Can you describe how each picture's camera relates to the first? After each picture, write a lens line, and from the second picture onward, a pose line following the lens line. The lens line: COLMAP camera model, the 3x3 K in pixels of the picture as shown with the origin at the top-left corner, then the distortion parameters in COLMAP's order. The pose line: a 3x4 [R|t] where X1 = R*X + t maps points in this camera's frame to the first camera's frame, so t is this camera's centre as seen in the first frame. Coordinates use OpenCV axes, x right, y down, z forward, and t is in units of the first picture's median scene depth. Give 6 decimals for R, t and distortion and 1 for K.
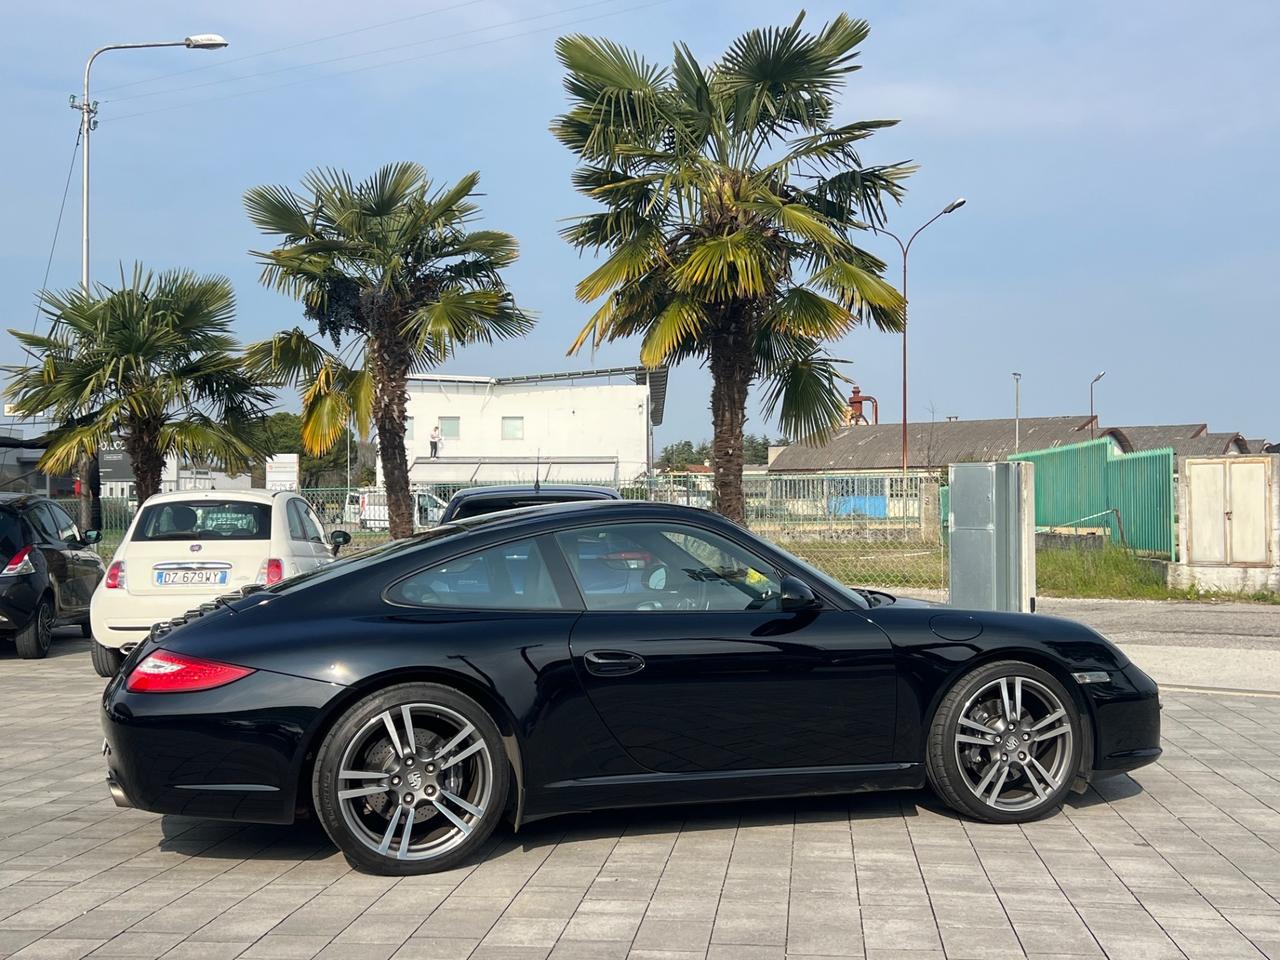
lens RADIAL K [[1418.9, 0, 651.1], [0, 1418.9, 479.6], [0, 0, 1]] dist [0.157117, -0.362419]
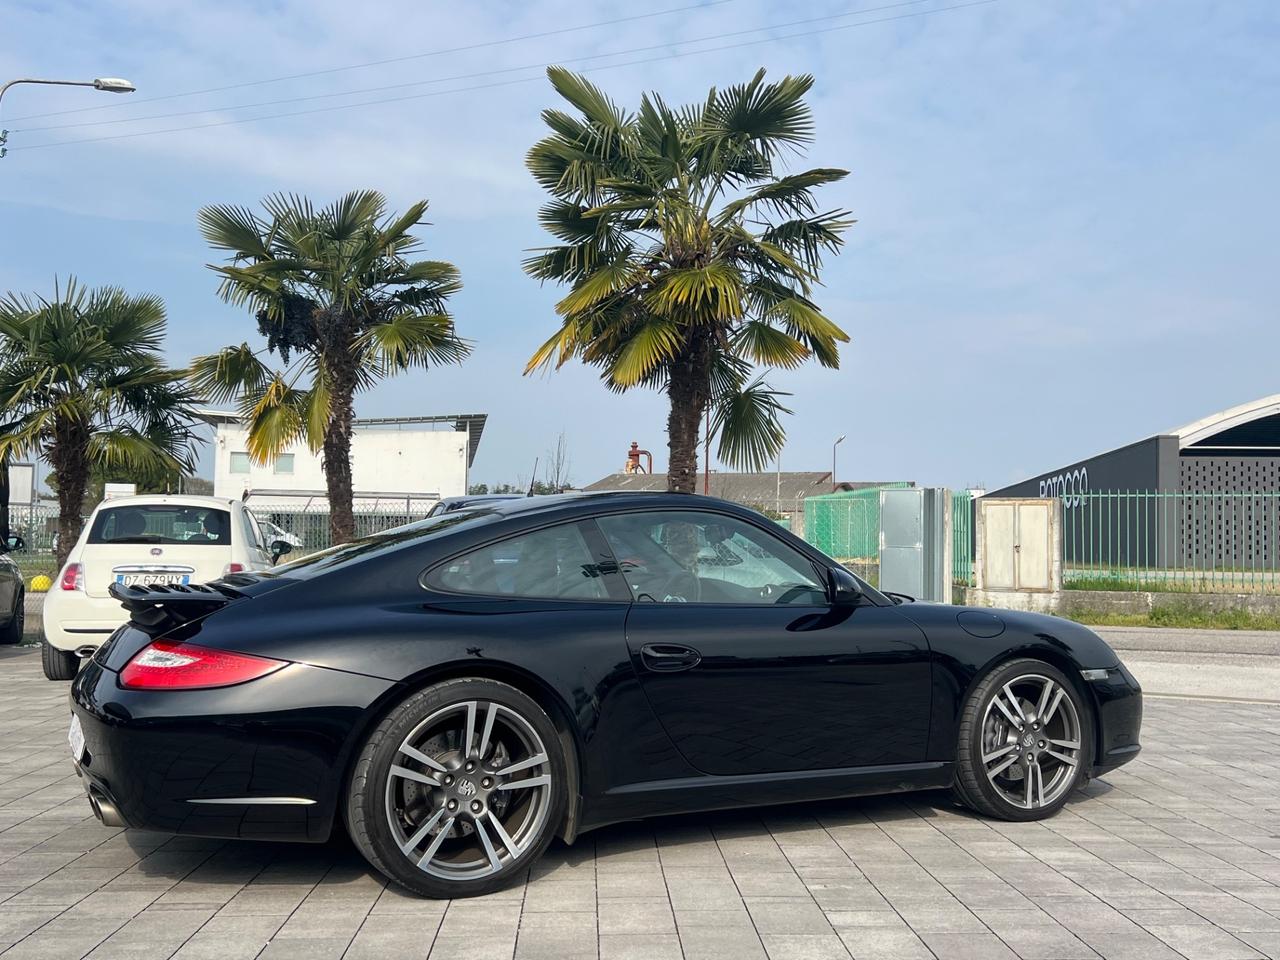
lens RADIAL K [[1211.8, 0, 650.9], [0, 1211.8, 478.6], [0, 0, 1]] dist [0.087160, -0.125667]
pose [[0.985608, 0.029567, 0.166439, -0.119634], [-0.023810, 0.999051, -0.036479, 0.019585], [-0.167359, 0.031991, 0.985377, 0.097531]]
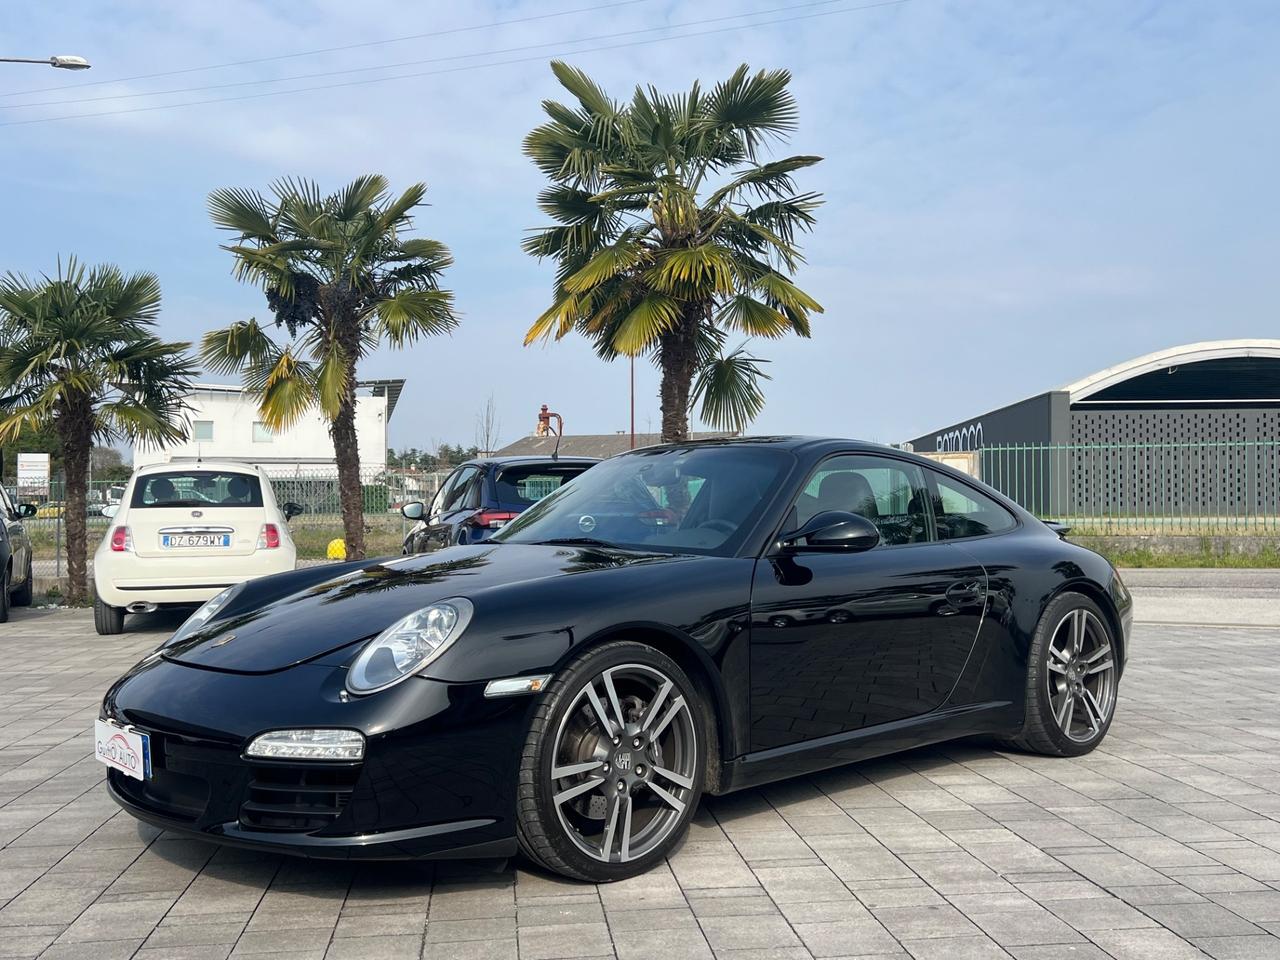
lens RADIAL K [[1187.1, 0, 628.7], [0, 1187.1, 484.2], [0, 0, 1]] dist [0.084079, -0.133669]
pose [[0.973445, 0.005125, 0.228864, -0.205562], [-0.005275, 0.999986, 0.000047, 0.023008], [-0.228861, -0.001253, 0.973458, 0.043410]]
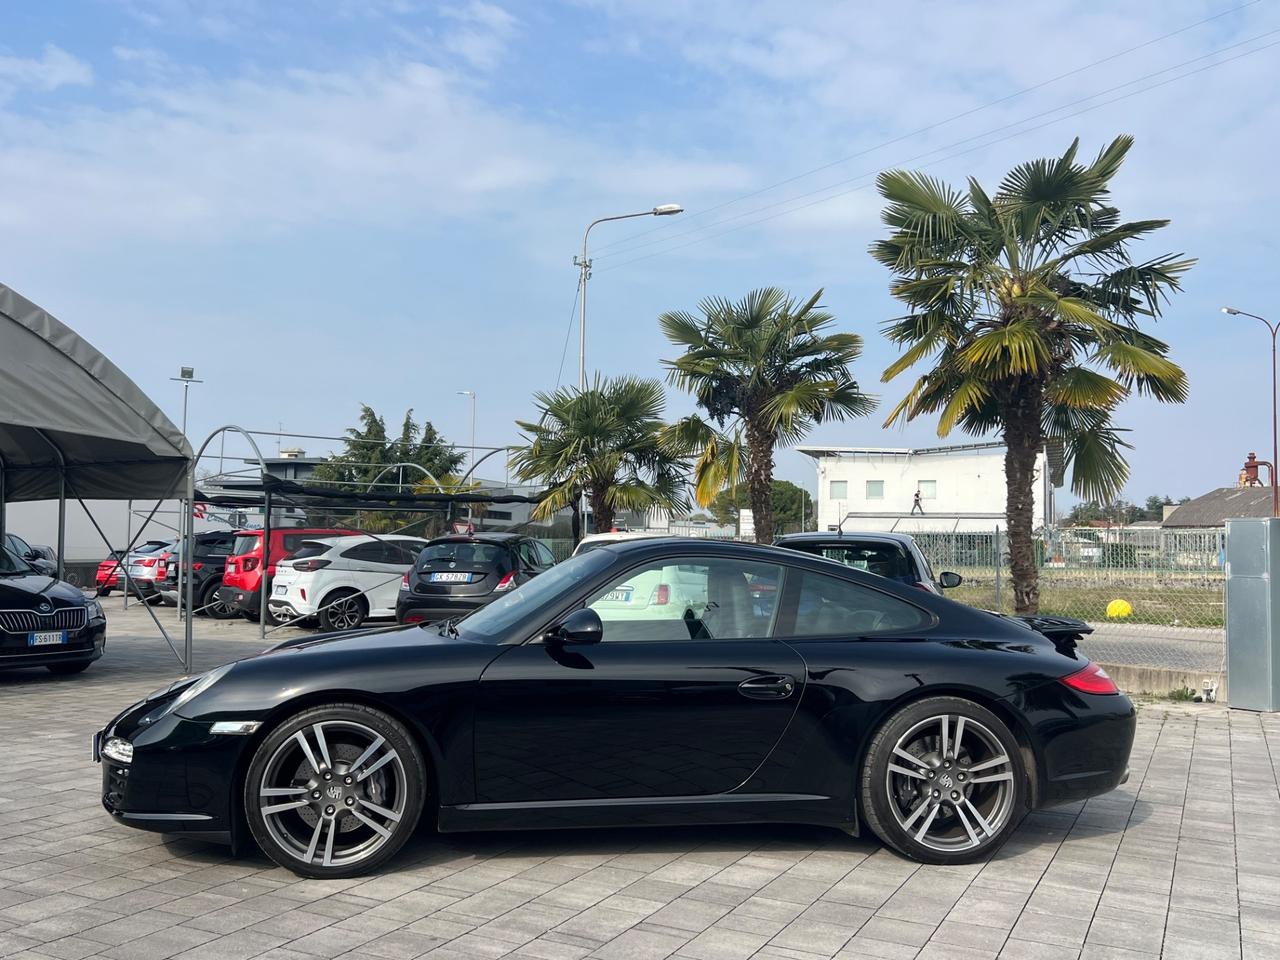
lens RADIAL K [[1112.1, 0, 645.1], [0, 1112.1, 484.5], [0, 0, 1]] dist [0.056094, -0.066257]
pose [[0.936394, -0.002426, -0.350943, 0.087915], [-0.012039, 0.999166, -0.039030, 0.002045], [0.350745, 0.040773, 0.935583, 0.011454]]
